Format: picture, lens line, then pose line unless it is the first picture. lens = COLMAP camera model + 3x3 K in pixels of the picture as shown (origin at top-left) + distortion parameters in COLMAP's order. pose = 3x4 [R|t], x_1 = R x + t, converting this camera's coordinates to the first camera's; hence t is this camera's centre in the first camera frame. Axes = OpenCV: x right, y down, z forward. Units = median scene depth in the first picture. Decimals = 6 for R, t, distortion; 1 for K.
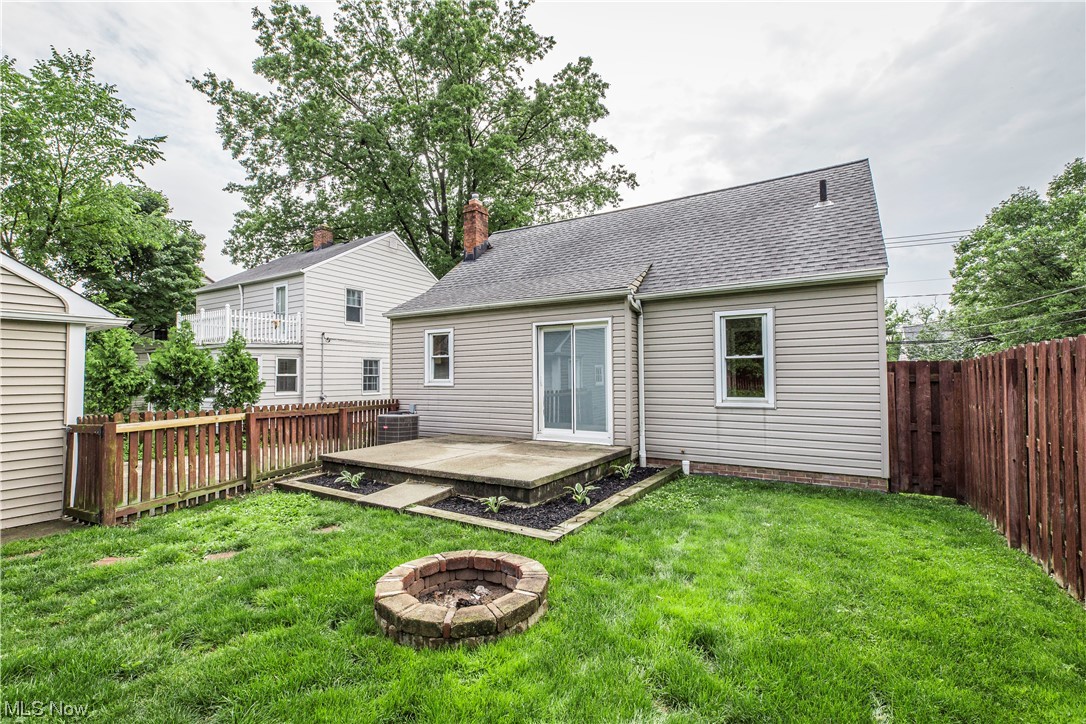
lens RADIAL K [[490.4, 0, 546.8], [0, 490.4, 359.5], [0, 0, 1]] dist [0.008715, -0.002645]
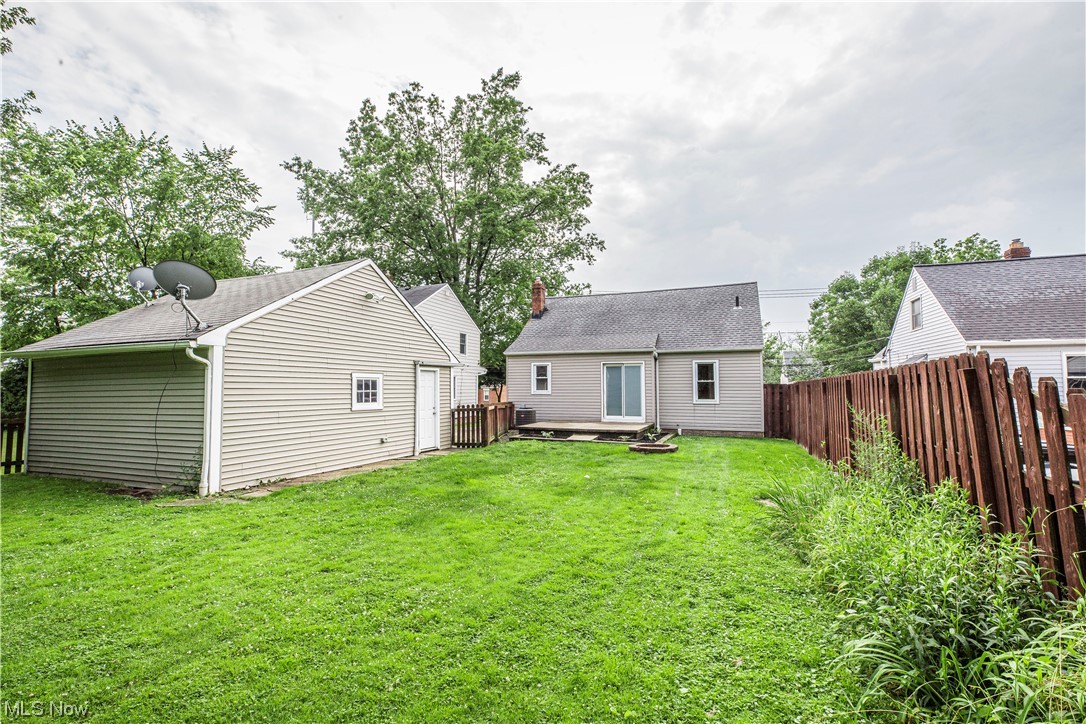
lens RADIAL K [[490.4, 0, 546.0], [0, 490.4, 361.0], [0, 0, 1]] dist [0.008715, -0.002645]
pose [[0.985807, 0.014691, 0.167239, -0.502804], [-0.011472, 0.999730, -0.020195, -0.031816], [-0.167491, 0.017990, 0.985709, -0.786799]]
